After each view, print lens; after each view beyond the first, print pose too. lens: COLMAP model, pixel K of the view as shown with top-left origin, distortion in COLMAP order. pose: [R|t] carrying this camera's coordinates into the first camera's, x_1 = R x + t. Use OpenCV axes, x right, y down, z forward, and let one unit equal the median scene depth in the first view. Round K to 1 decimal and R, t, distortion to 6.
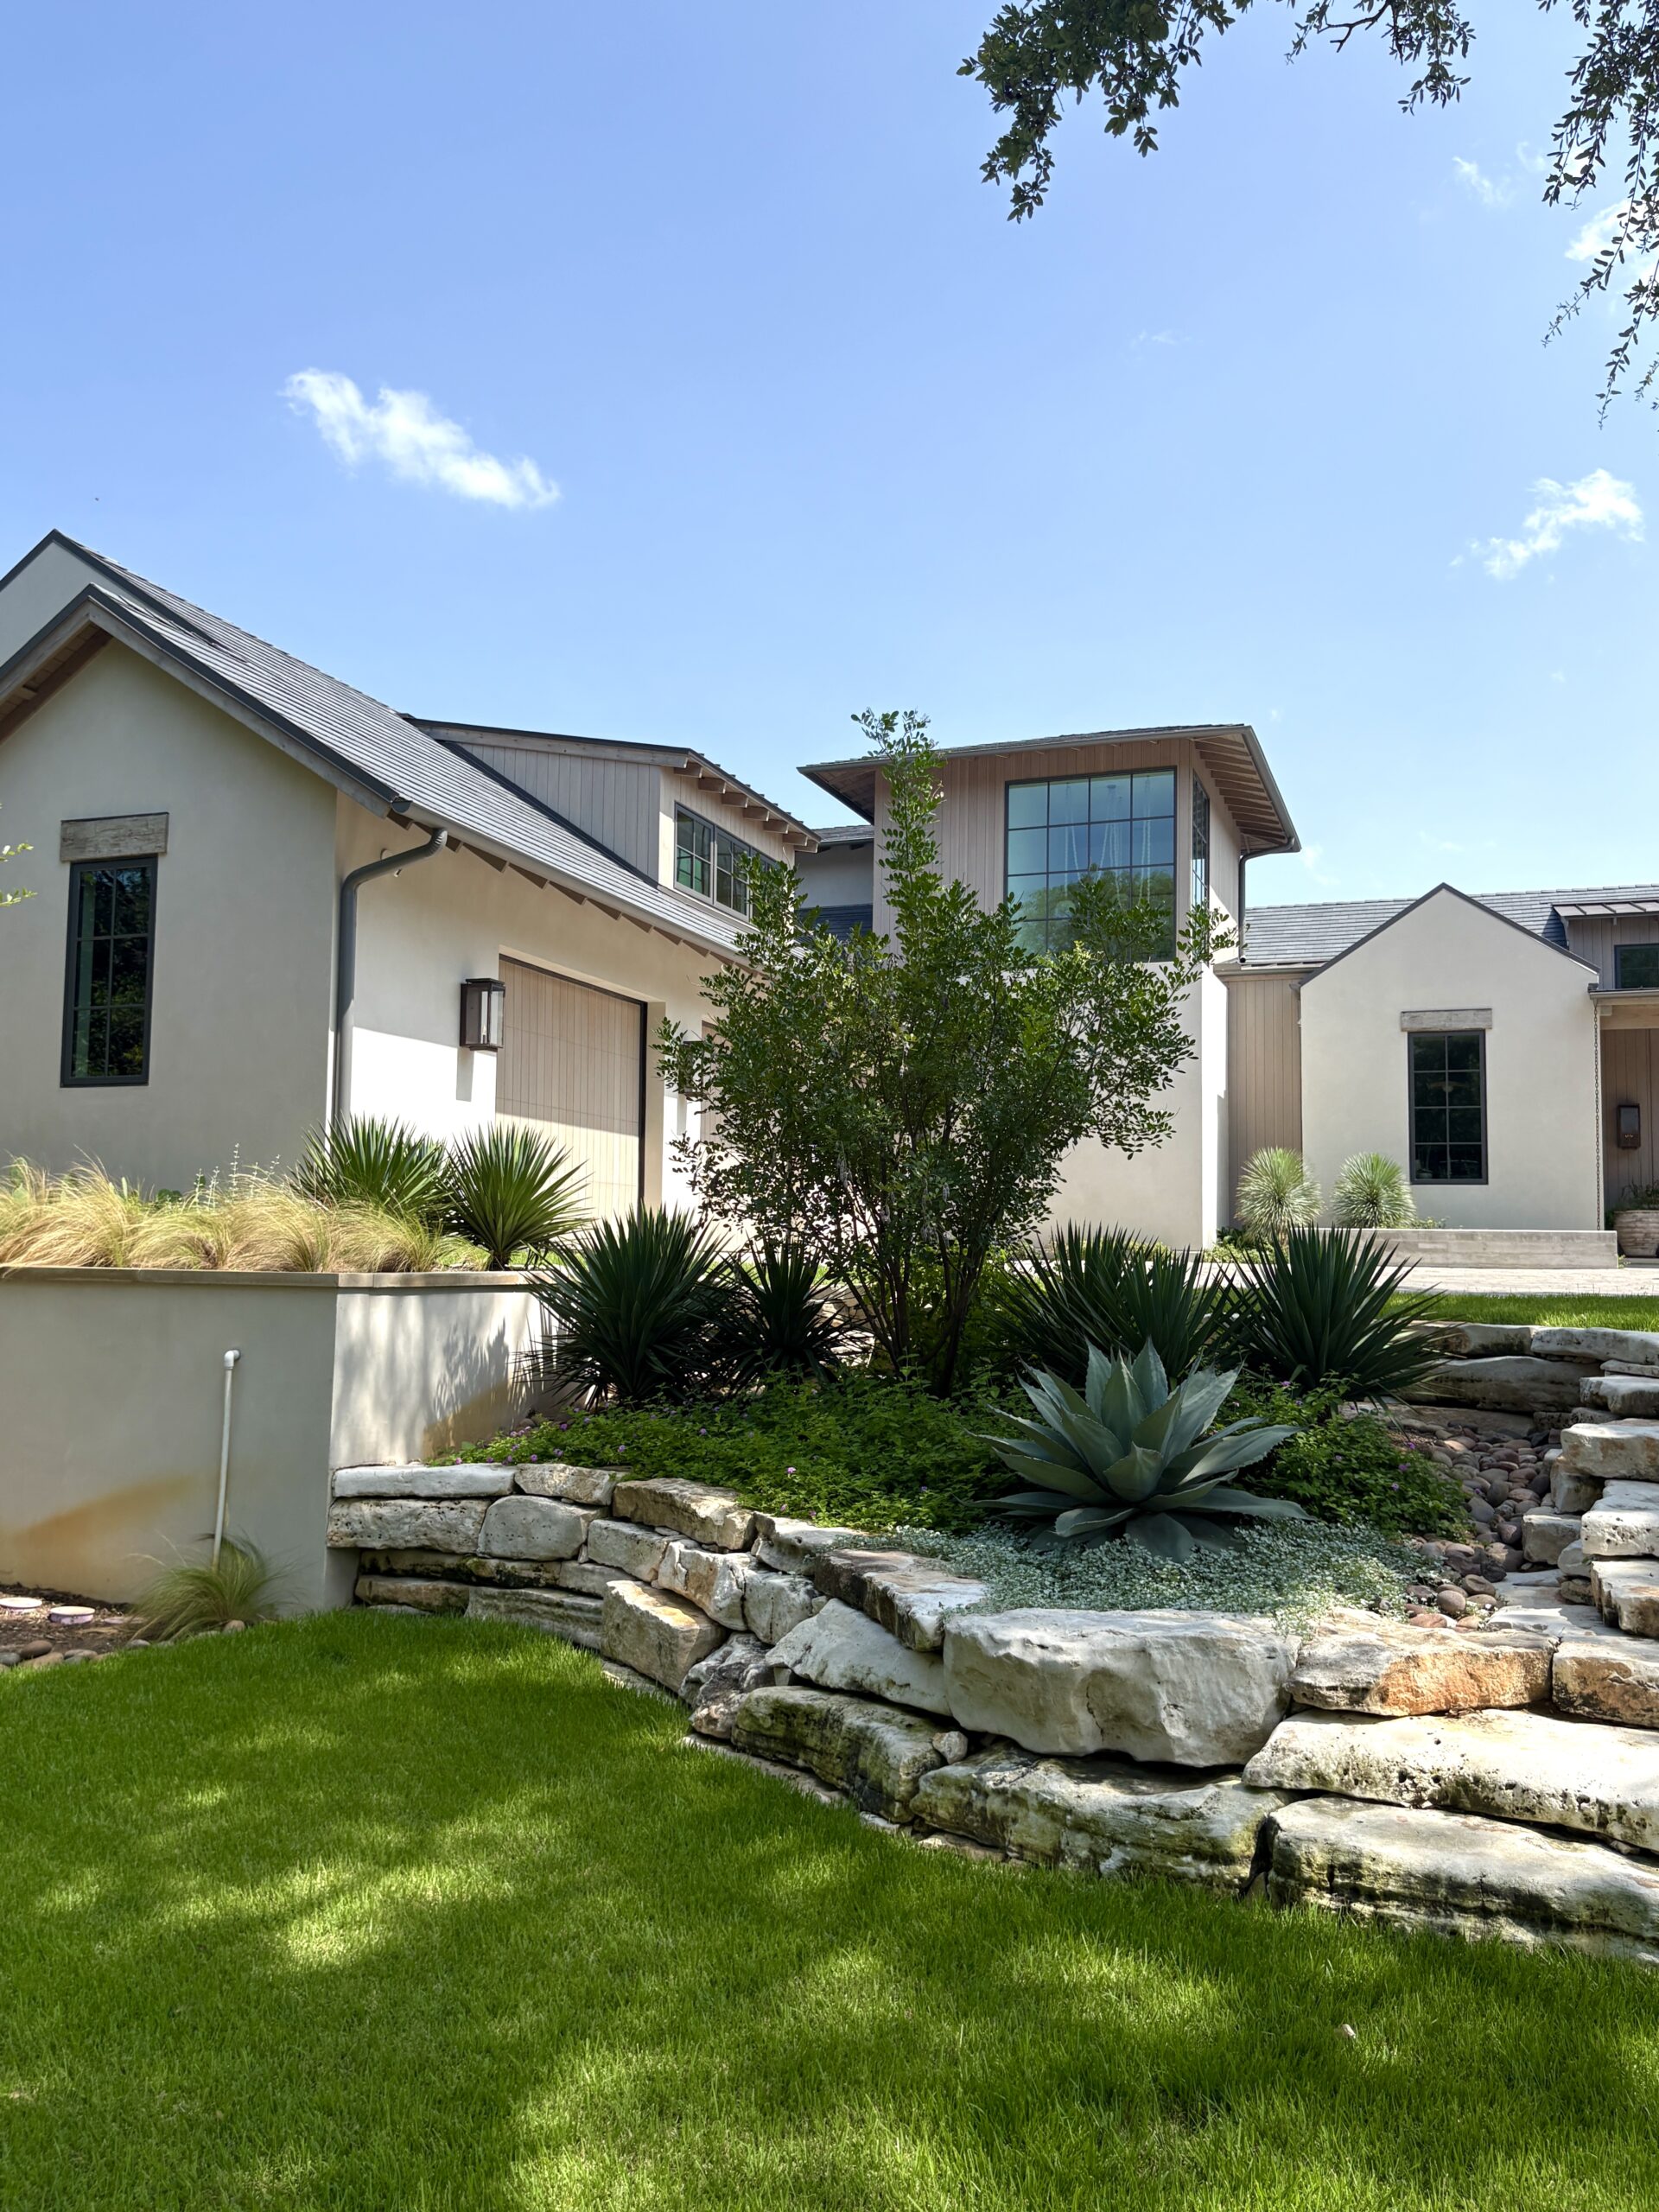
lens RADIAL K [[1730.1, 0, 829.5], [0, 1730.1, 1106.0], [0, 0, 1]] dist [0.031104, -0.005138]
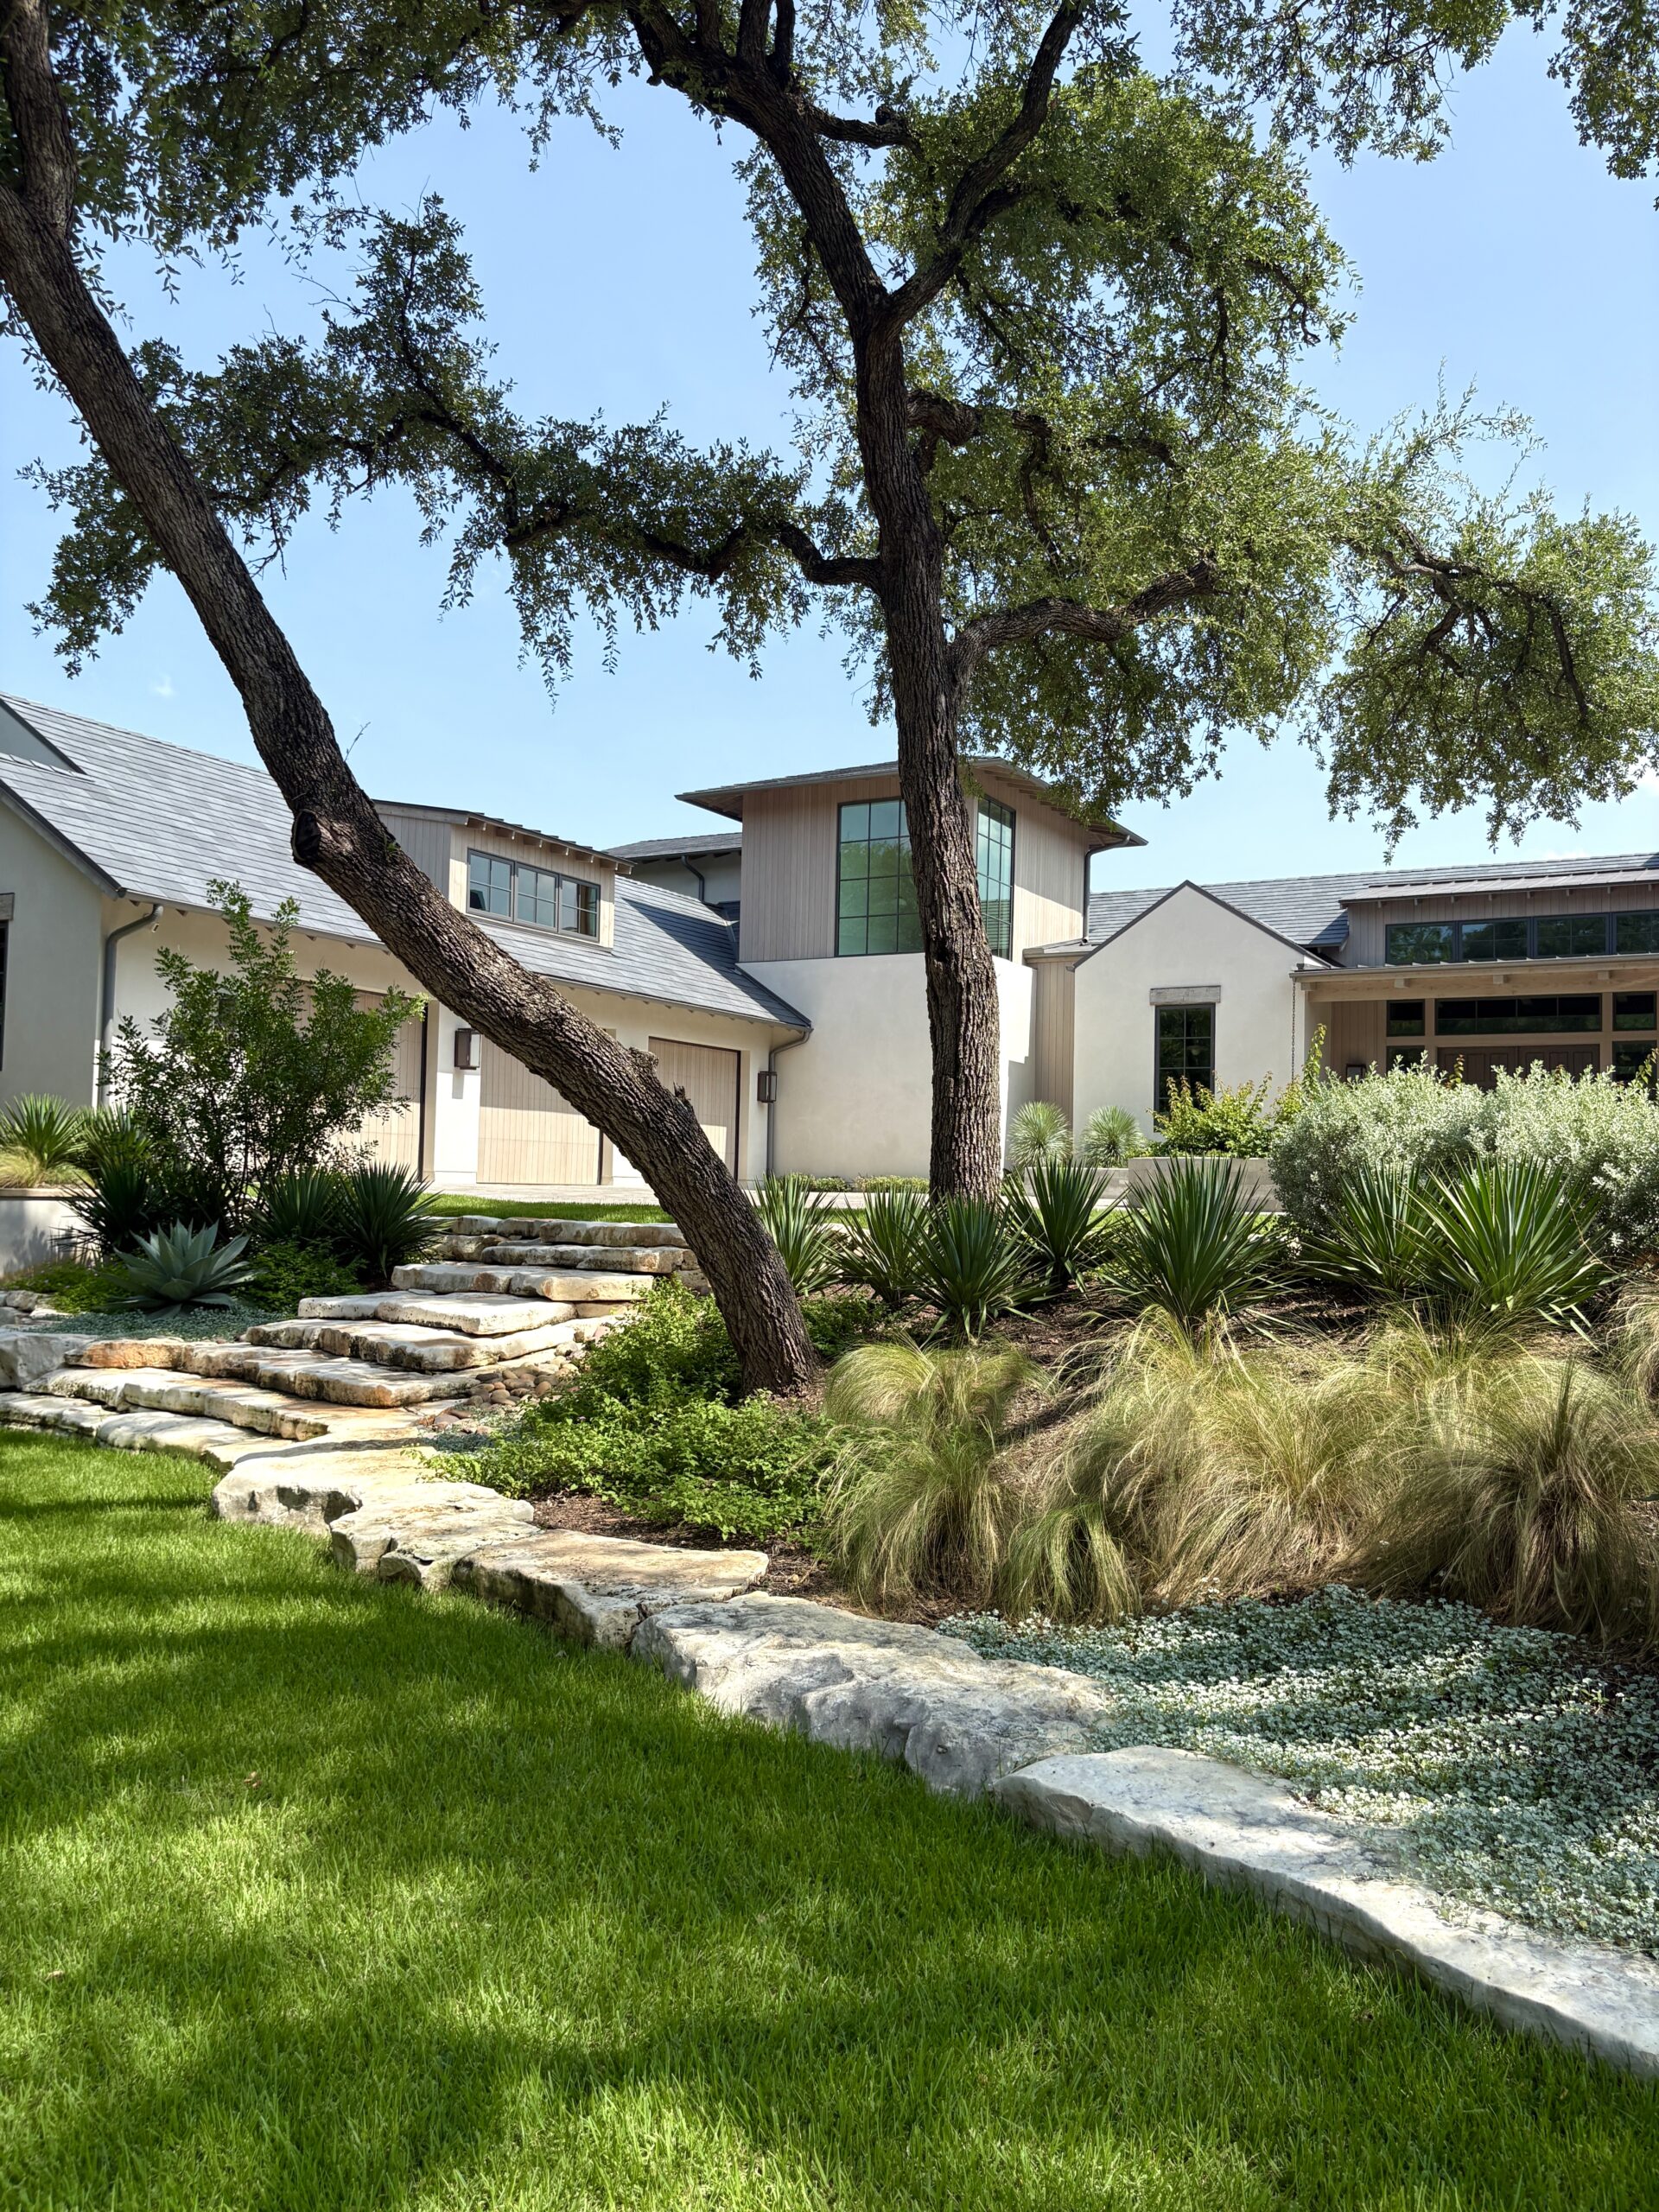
lens RADIAL K [[1662.4, 0, 841.4], [0, 1662.4, 1141.4], [0, 0, 1]] dist [-0.001089, -0.002940]
pose [[0.990823, 0.000669, -0.135165, 0.919745], [0.006723, 0.998506, 0.054222, -0.041348], [0.134999, -0.054633, 0.989338, -0.613322]]
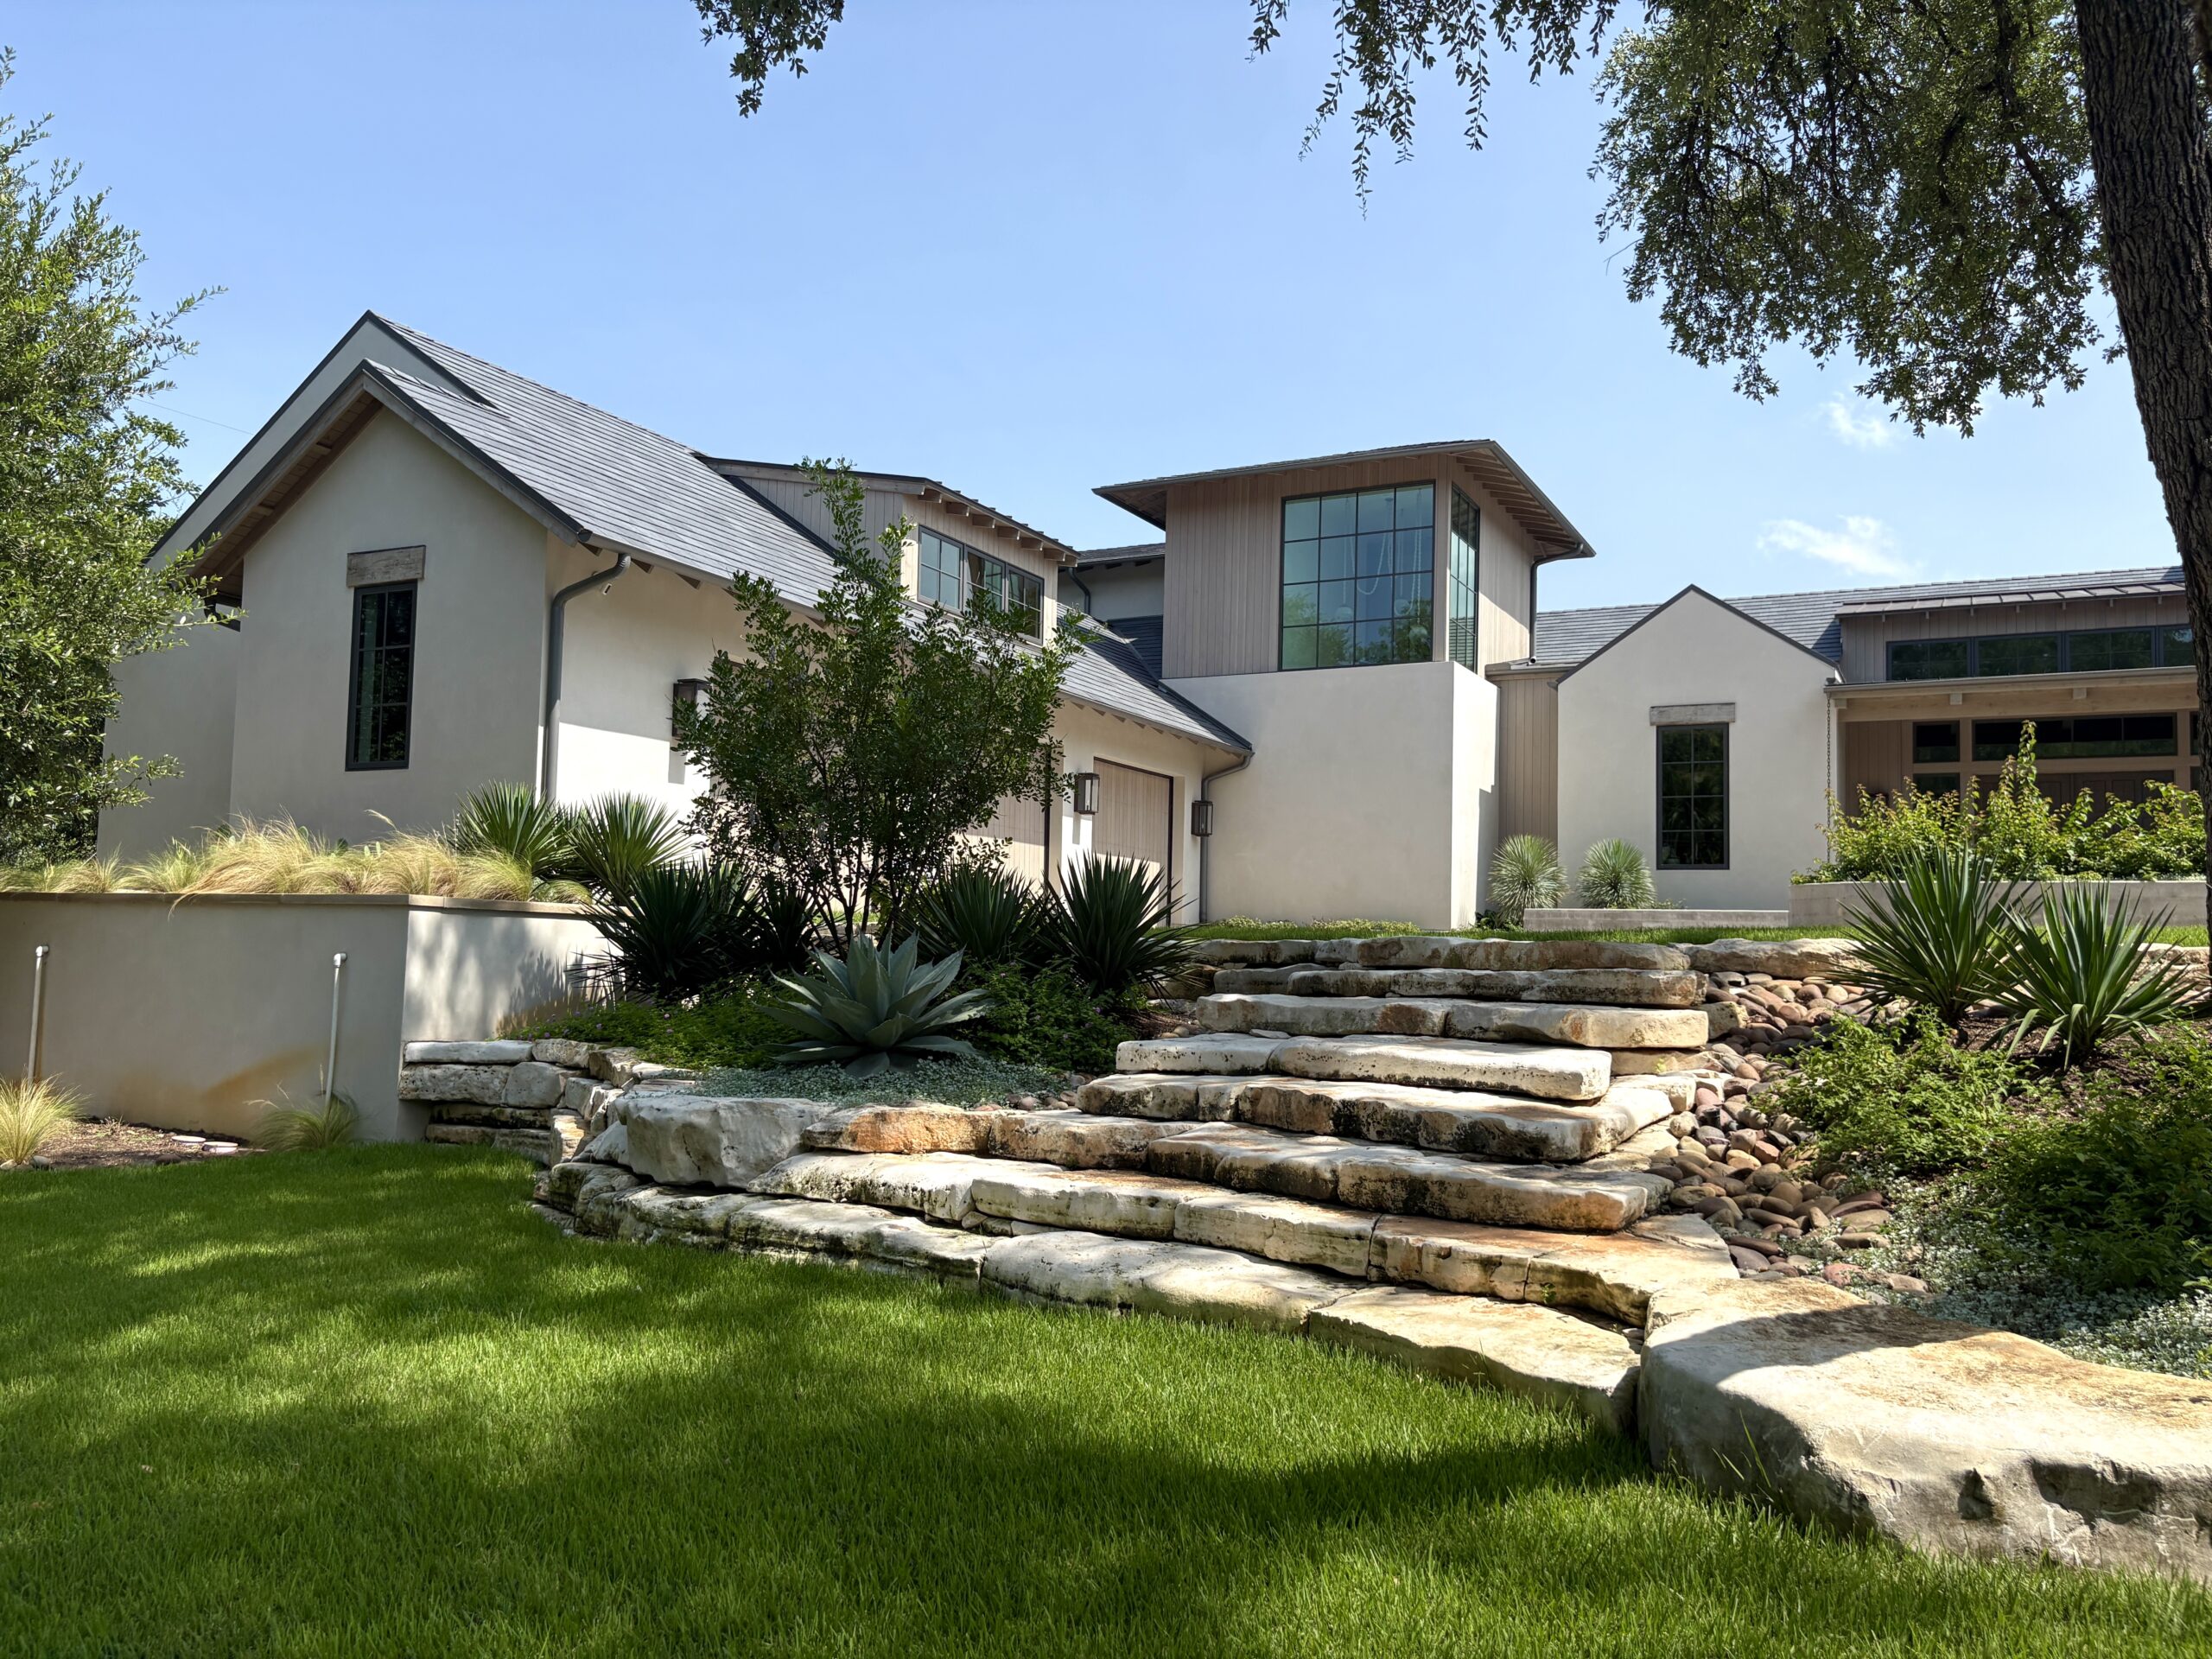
lens RADIAL K [[1688.6, 0, 1106.0], [0, 1688.6, 829.5], [0, 0, 1]] dist [0.026598, -0.001475]
pose [[0.993550, -0.000946, -0.113392, 0.392224], [0.001954, 0.999960, 0.008780, 0.036808], [0.113379, -0.008945, 0.993512, -0.224447]]
